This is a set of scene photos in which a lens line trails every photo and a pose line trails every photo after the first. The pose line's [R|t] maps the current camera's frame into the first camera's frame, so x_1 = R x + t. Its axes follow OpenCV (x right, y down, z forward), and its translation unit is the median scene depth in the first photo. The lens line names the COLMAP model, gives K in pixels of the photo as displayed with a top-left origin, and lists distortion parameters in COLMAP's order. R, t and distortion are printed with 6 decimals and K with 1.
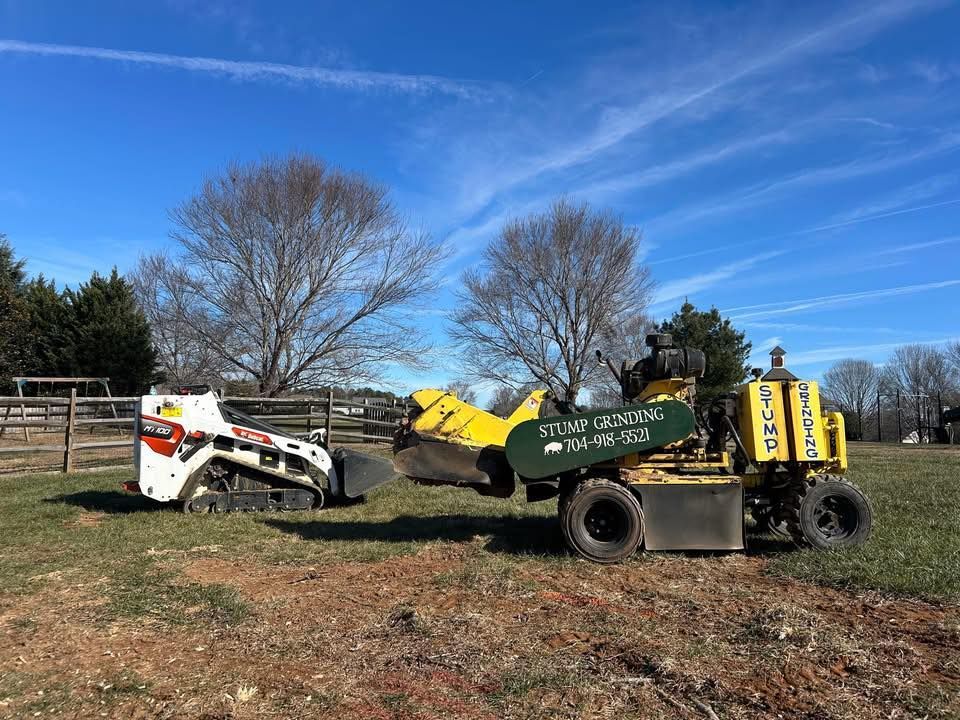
lens RADIAL K [[667.6, 0, 480.0], [0, 667.6, 360.0], [0, 0, 1]] dist [0.092378, -0.188000]
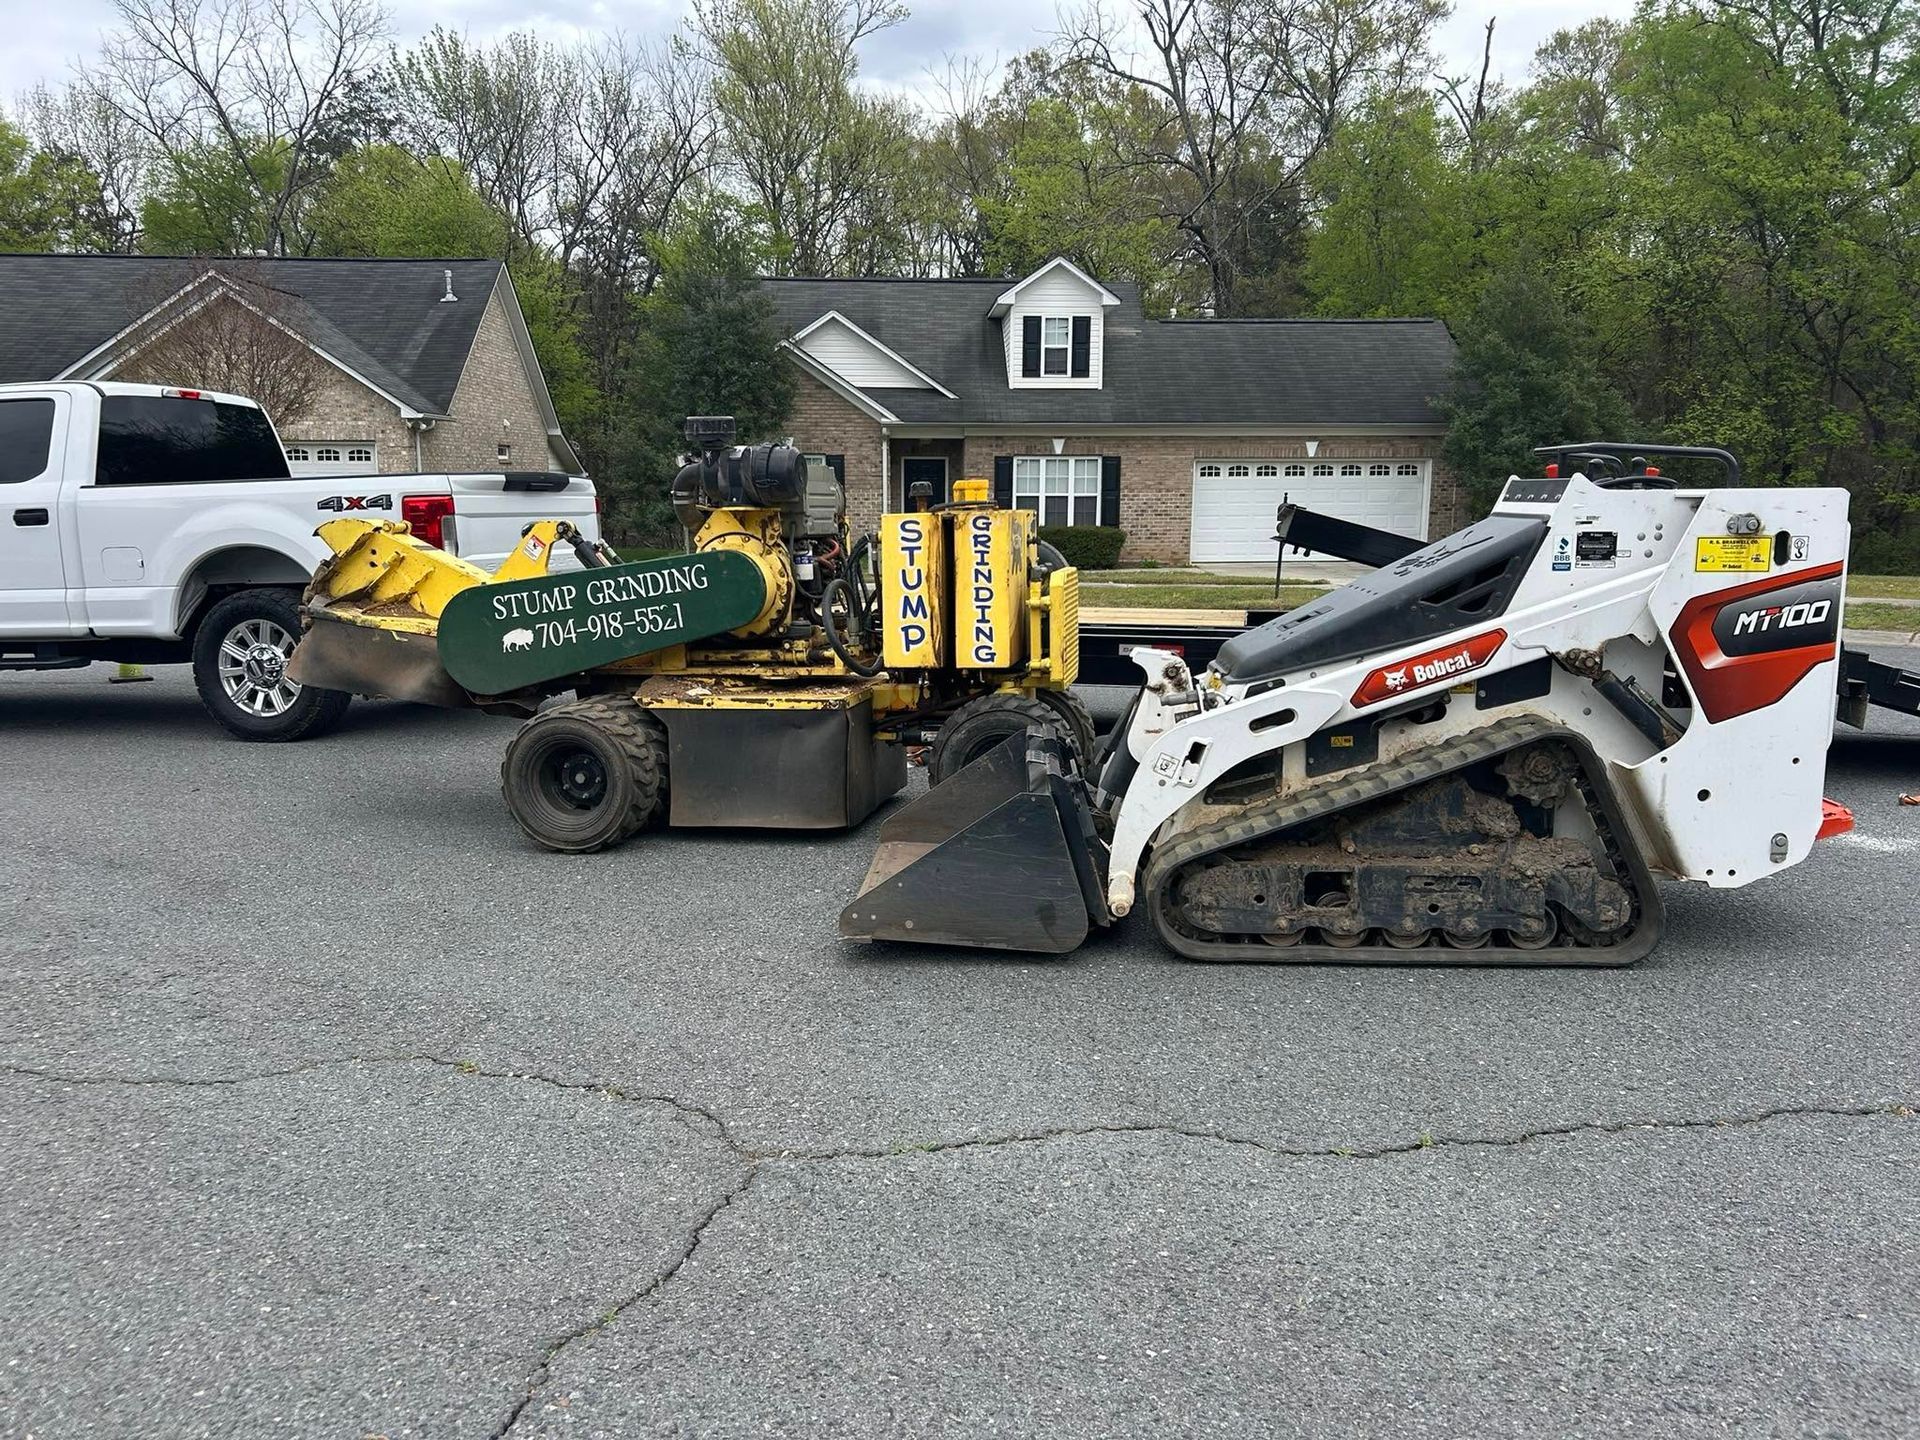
lens RADIAL K [[1335.2, 0, 960.0], [0, 1335.2, 720.0], [0, 0, 1]] dist [0.092378, -0.188000]
pose [[0.993911, 0.014374, -0.109245, 0.578573], [0.013675, 0.967699, 0.251736, -0.070893], [0.109334, -0.251697, 0.961610, -0.004327]]
